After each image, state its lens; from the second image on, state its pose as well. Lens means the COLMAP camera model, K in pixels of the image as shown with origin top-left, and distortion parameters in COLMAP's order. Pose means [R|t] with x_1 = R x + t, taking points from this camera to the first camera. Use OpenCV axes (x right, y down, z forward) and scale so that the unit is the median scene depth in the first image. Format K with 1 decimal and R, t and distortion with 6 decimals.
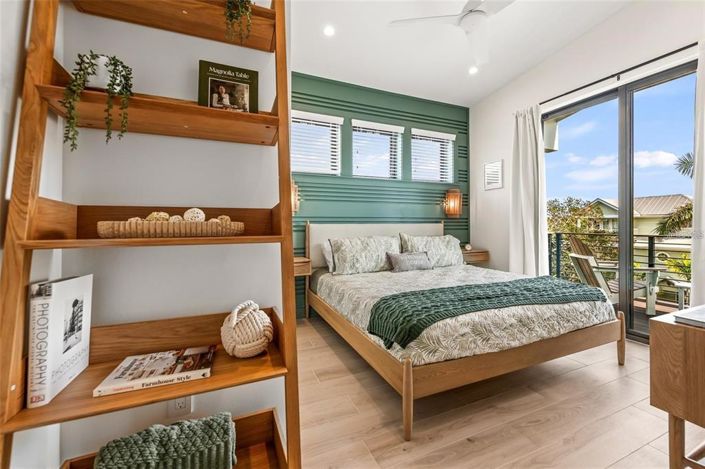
lens RADIAL K [[291.6, 0, 355.9], [0, 291.6, 226.6], [0, 0, 1]] dist [0.003032, 0.000087]
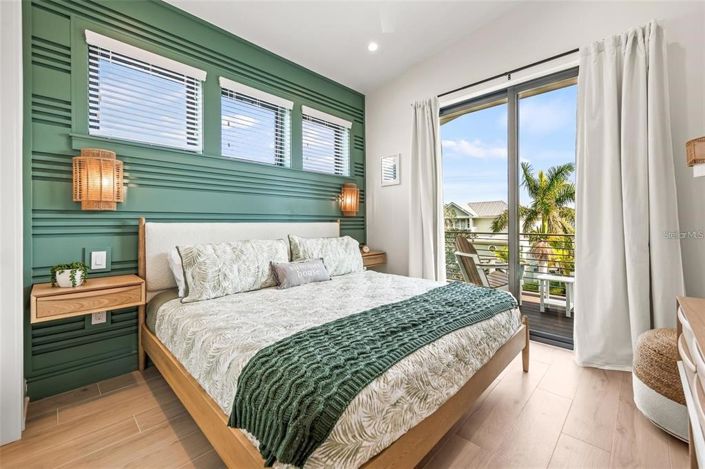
lens RADIAL K [[291.6, 0, 355.9], [0, 291.6, 226.6], [0, 0, 1]] dist [0.003032, 0.000087]
pose [[0.928020, -0.003376, 0.372515, 0.030466], [0.002052, 0.999990, 0.003951, -0.002174], [-0.372525, -0.002902, 0.928018, 0.229731]]
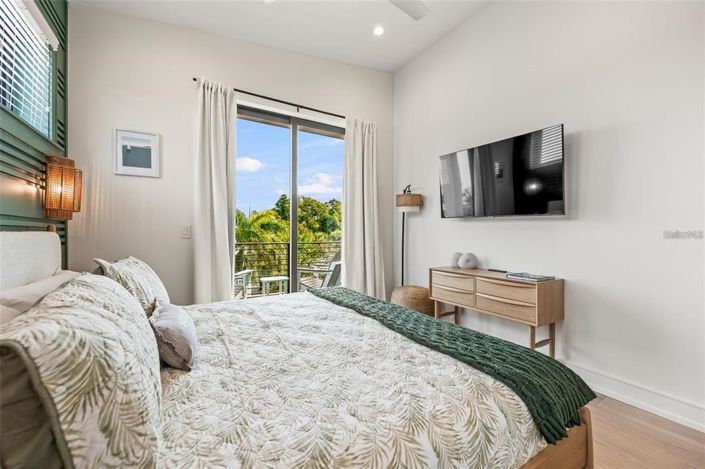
lens RADIAL K [[291.6, 0, 355.9], [0, 291.6, 226.6], [0, 0, 1]] dist [0.003032, 0.000087]
pose [[-0.134372, 0.030485, 0.990462, -0.243493], [0.009851, 0.999518, -0.029428, -0.001448], [-0.990882, 0.005803, -0.134607, 0.802149]]
